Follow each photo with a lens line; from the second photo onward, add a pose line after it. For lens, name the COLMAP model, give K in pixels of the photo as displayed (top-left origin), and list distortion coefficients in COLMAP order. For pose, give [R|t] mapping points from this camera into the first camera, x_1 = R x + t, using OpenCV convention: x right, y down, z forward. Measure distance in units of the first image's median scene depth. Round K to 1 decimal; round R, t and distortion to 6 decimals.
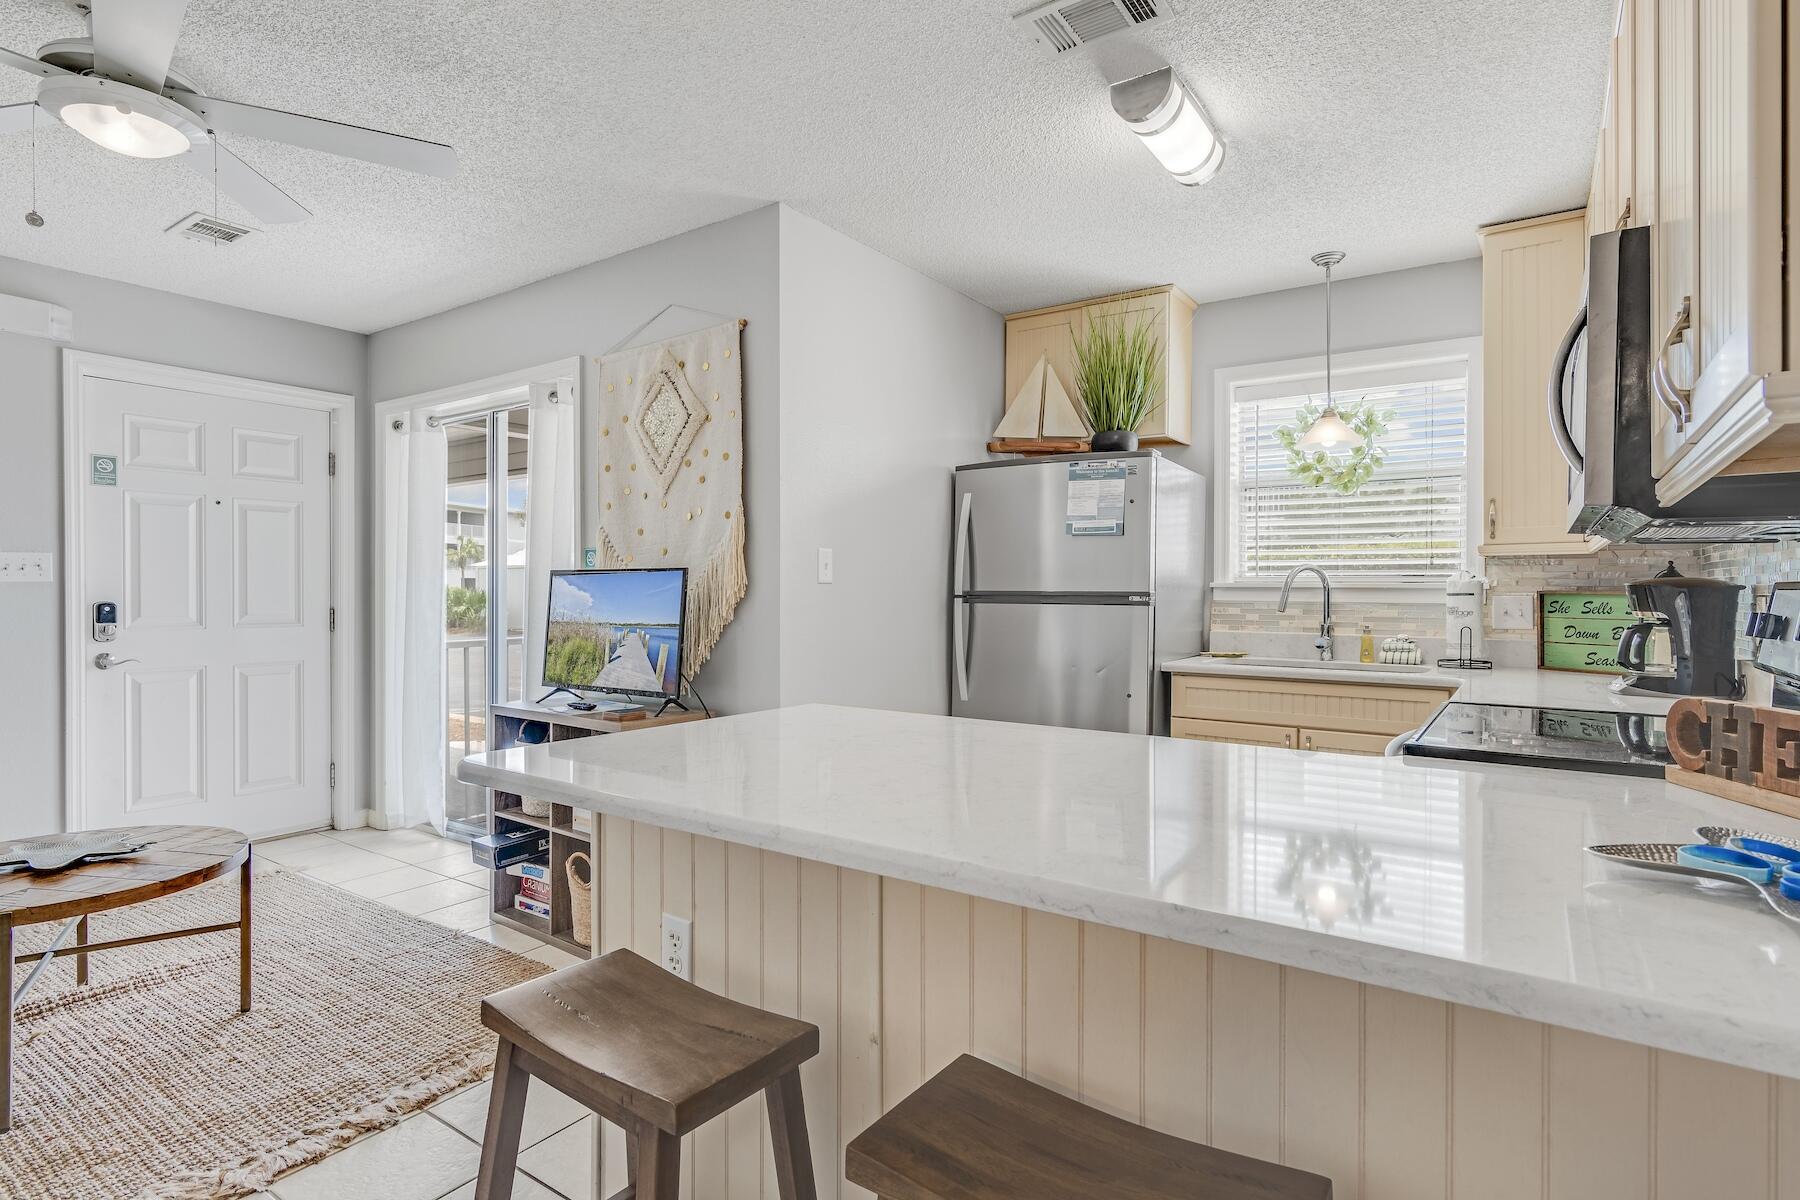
lens RADIAL K [[898.2, 0, 900.0], [0, 898.2, 600.0], [0, 0, 1]] dist [0.001121, 0.001385]
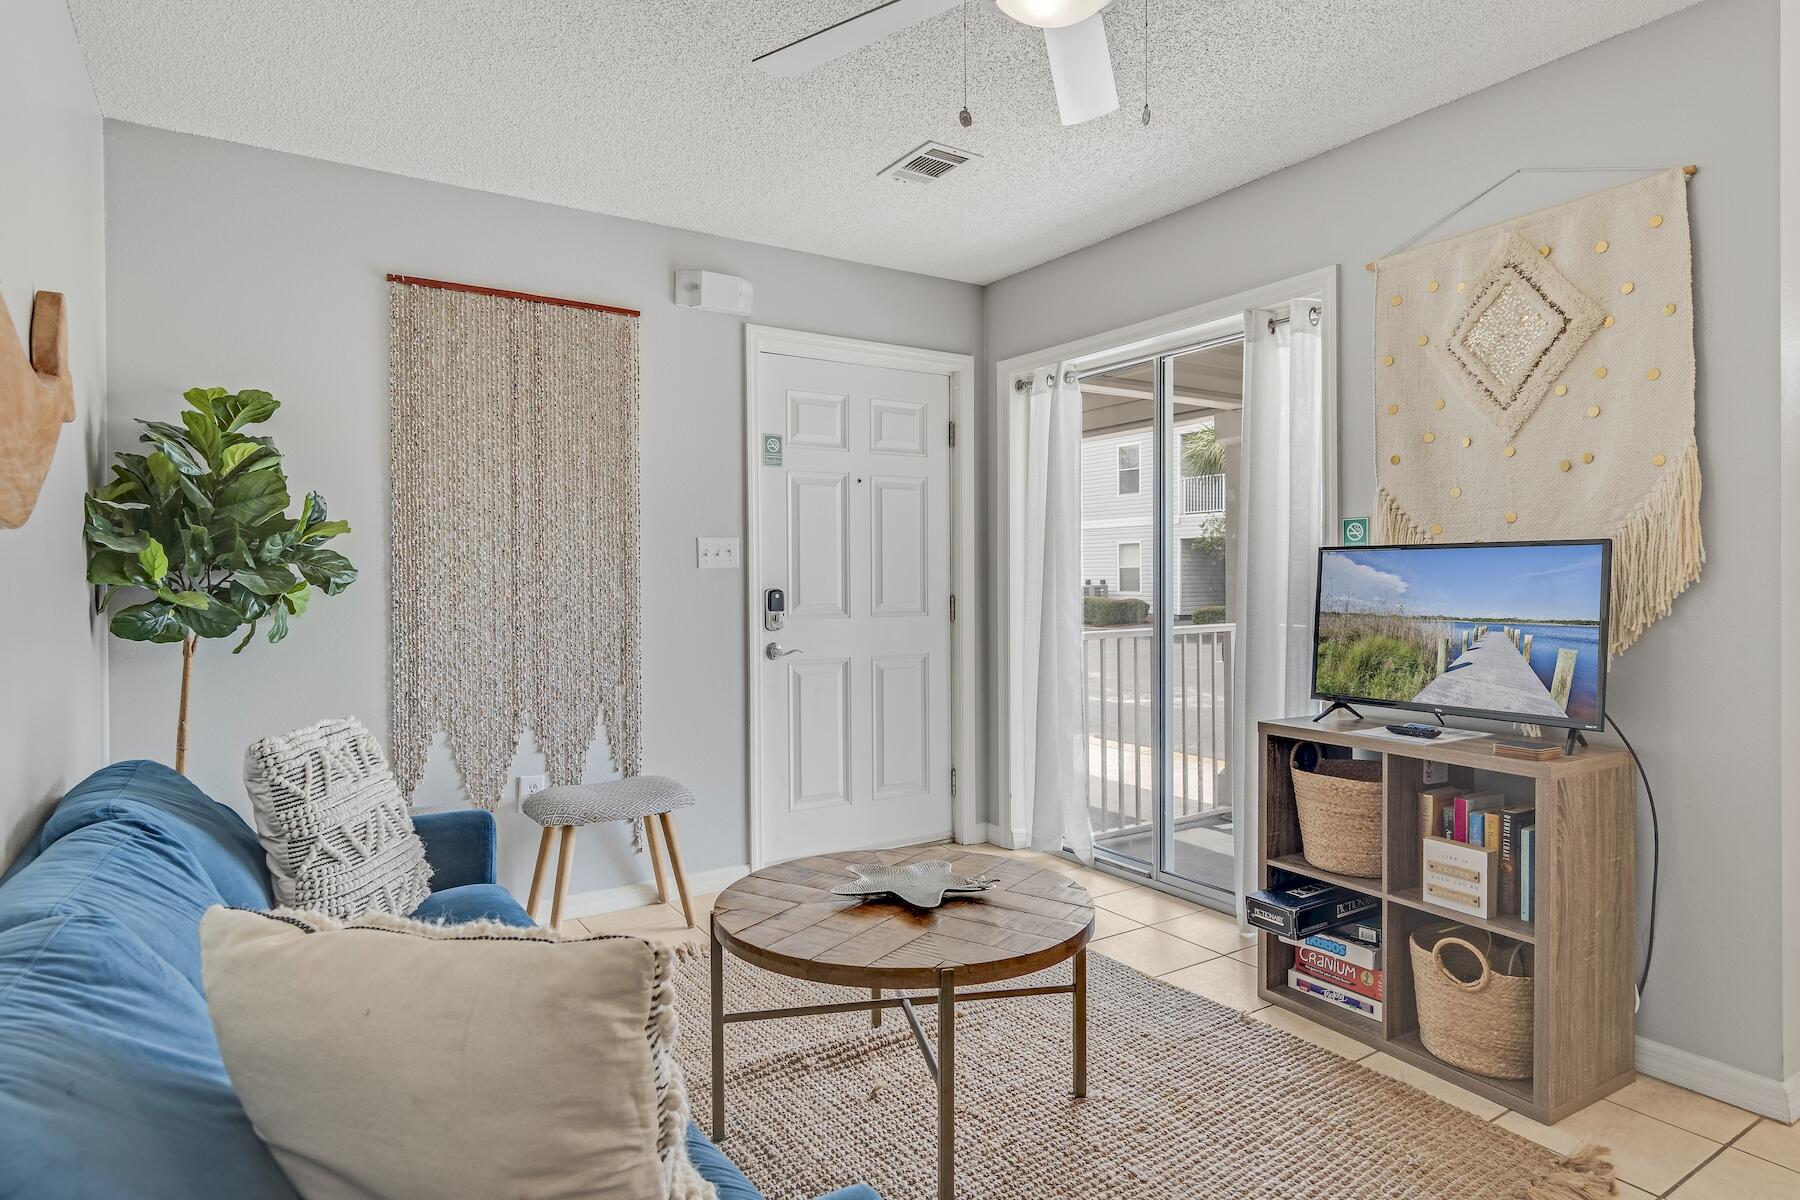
lens RADIAL K [[994.9, 0, 904.4], [0, 994.9, 589.5], [0, 0, 1]] dist [-0.004755, -0.001626]
pose [[0.926863, -0.000377, -0.375400, -0.401374], [0.001719, 0.999993, 0.003239, -0.000110], [0.375396, -0.003647, 0.926857, 0.087249]]
